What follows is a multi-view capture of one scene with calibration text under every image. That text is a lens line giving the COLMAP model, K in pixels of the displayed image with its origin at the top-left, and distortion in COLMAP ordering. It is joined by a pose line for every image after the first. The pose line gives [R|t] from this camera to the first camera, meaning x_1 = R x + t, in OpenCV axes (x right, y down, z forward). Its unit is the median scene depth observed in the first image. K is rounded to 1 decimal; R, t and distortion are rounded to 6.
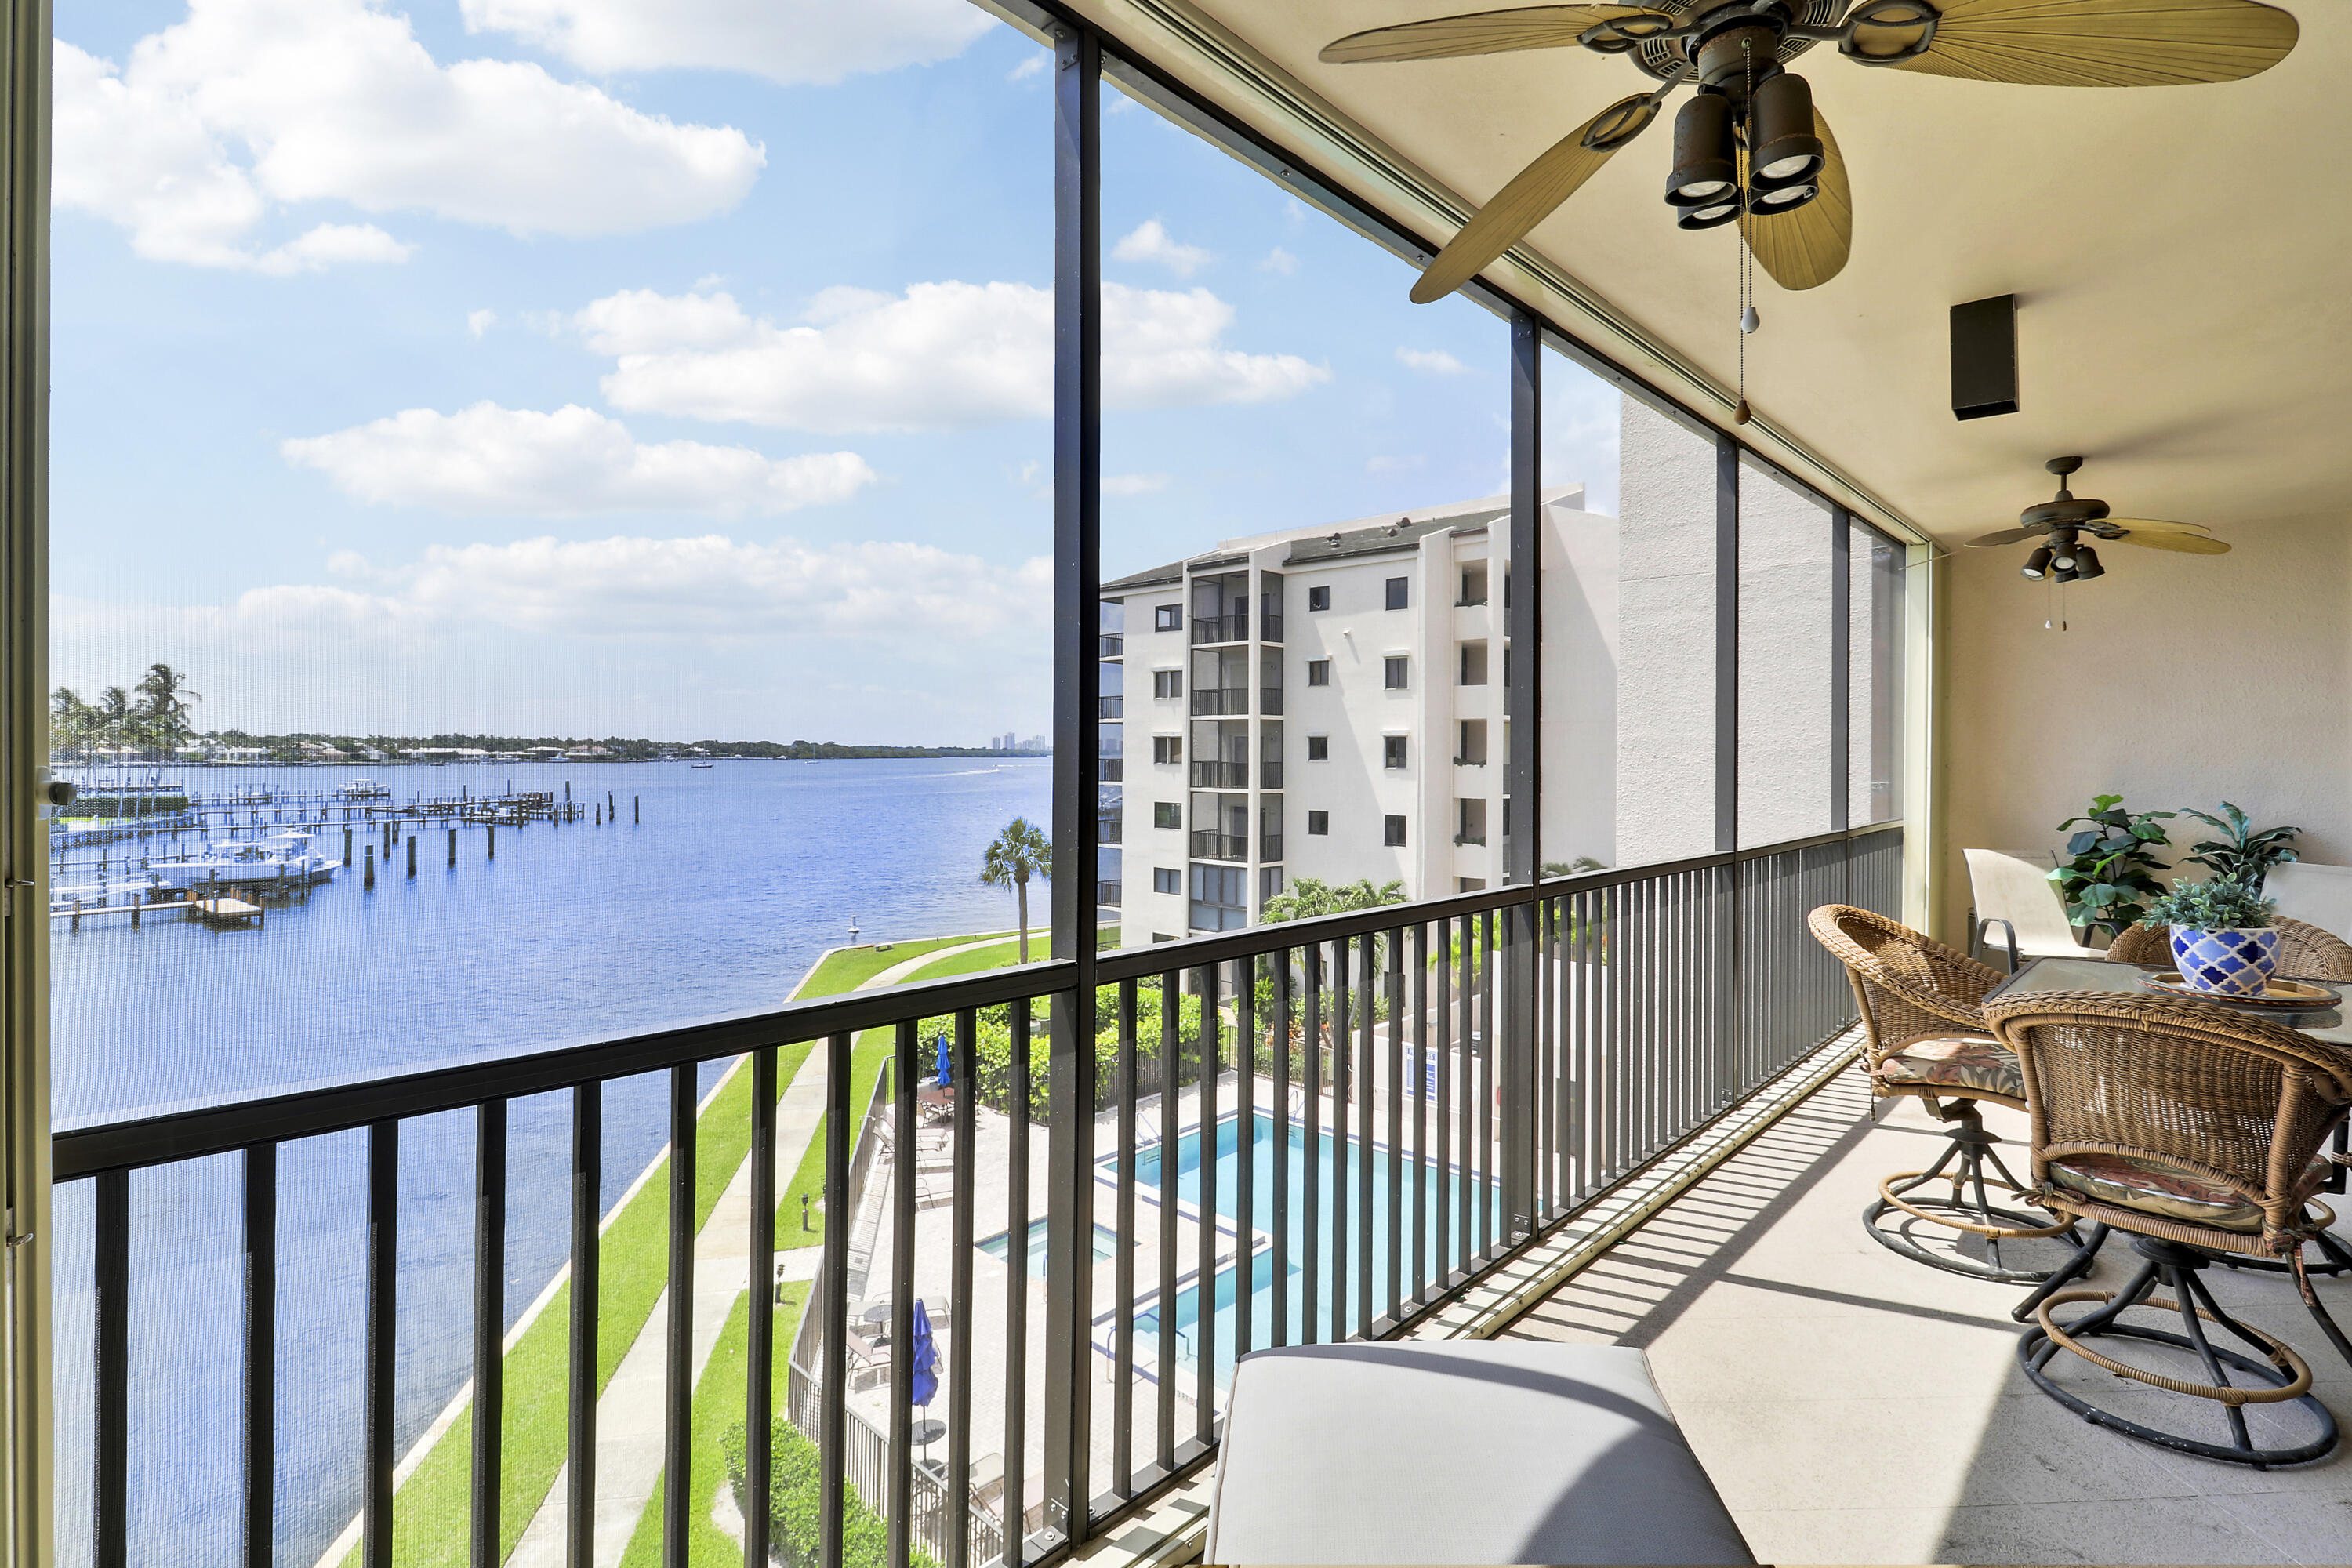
lens RADIAL K [[1112.3, 0, 1210.0], [0, 1112.3, 737.1], [0, 0, 1]] dist [0.009463, -0.013594]
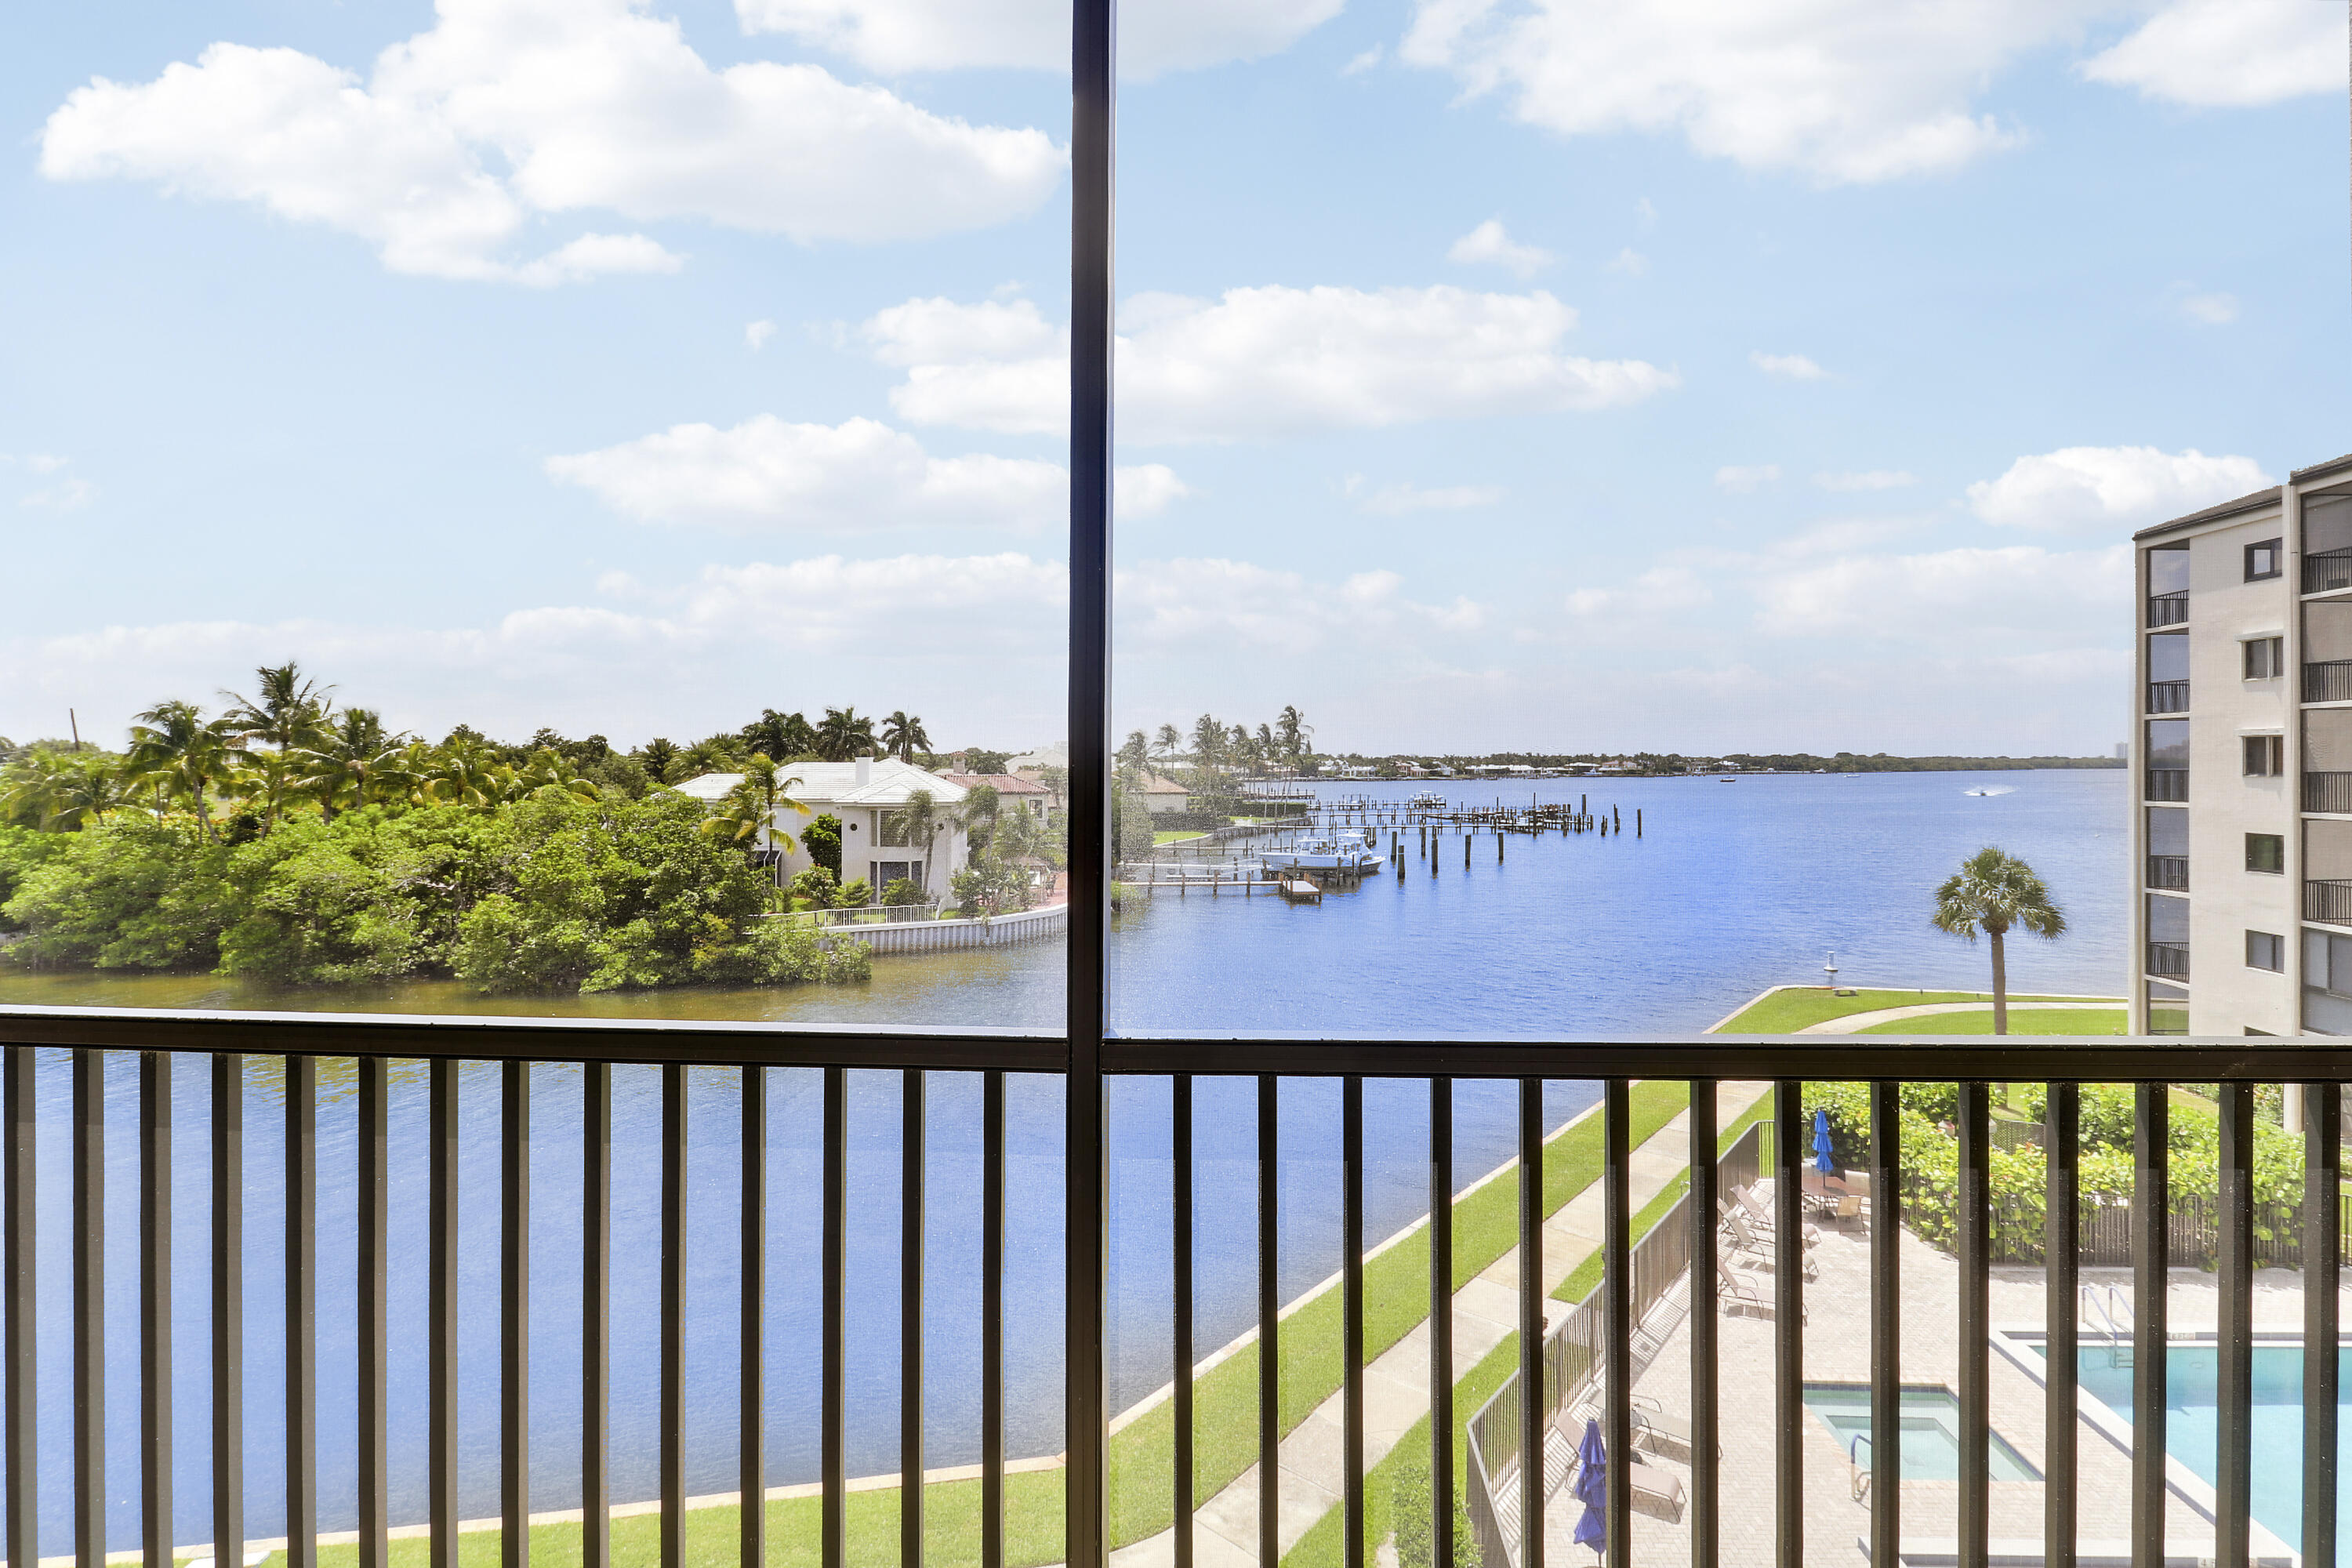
lens RADIAL K [[1112.3, 0, 1200.8], [0, 1112.3, 719.0], [0, 0, 1]] dist [0.009463, -0.013594]
pose [[0.635411, -0.042159, -0.771022, 0.078991], [0.019674, 0.999068, -0.038415, 0.002722], [0.771923, 0.009240, 0.635648, 0.087161]]
